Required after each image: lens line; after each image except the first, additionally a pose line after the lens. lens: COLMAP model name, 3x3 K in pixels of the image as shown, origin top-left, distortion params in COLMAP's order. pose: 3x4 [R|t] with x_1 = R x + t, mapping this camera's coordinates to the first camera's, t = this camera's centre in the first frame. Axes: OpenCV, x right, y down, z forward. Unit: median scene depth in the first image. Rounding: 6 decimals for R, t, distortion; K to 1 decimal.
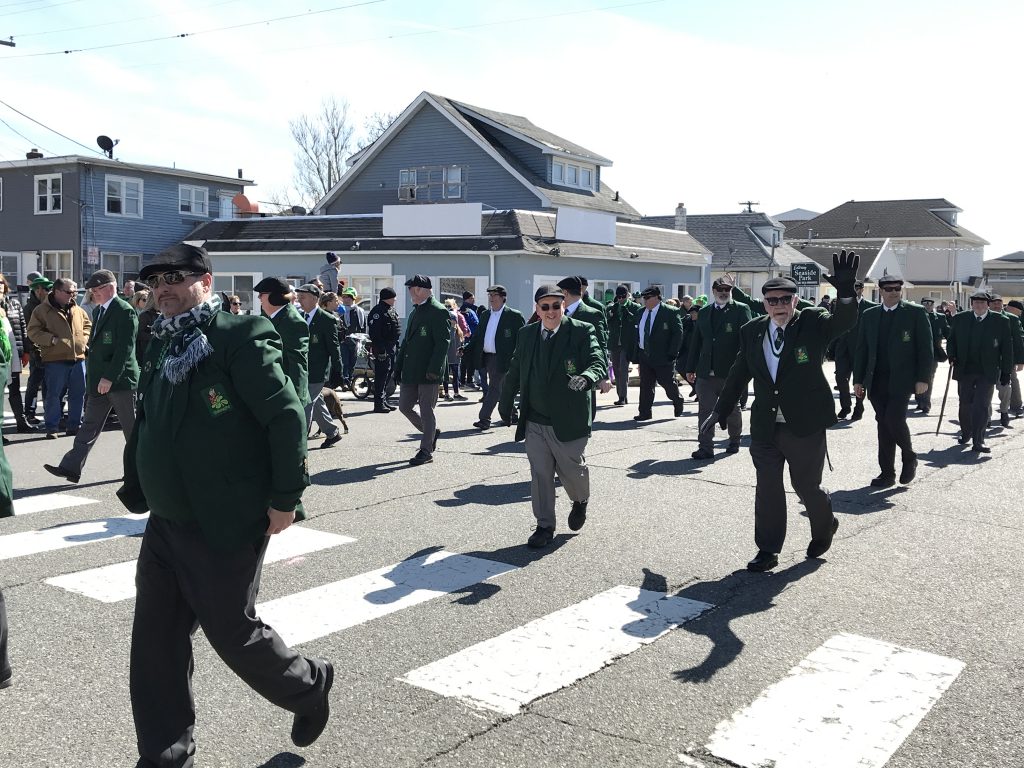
lens RADIAL K [[1130.7, 0, 501.5], [0, 1130.7, 374.9], [0, 0, 1]] dist [0.197299, -0.669900]
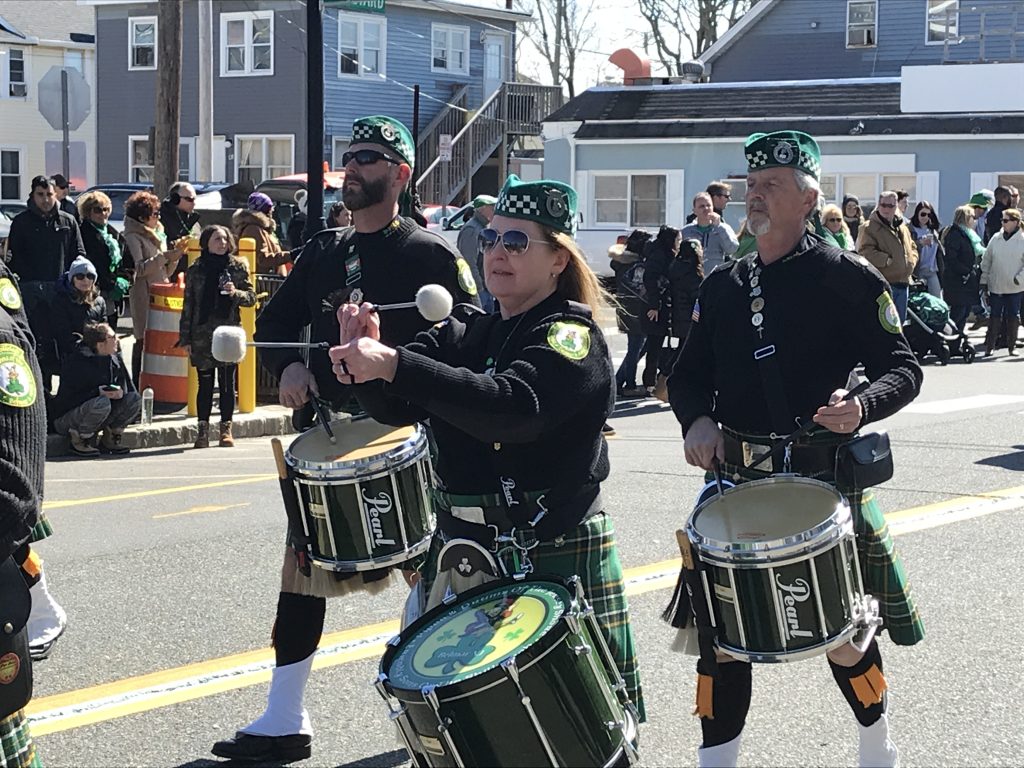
lens RADIAL K [[2386.4, 0, 494.8], [0, 2386.4, 355.2], [0, 0, 1]] dist [0.313374, -1.693403]
pose [[0.998744, -0.004421, -0.049910, -0.196481], [0.004269, 0.999986, -0.003155, 0.016099], [0.049923, 0.002938, 0.998749, -0.297057]]
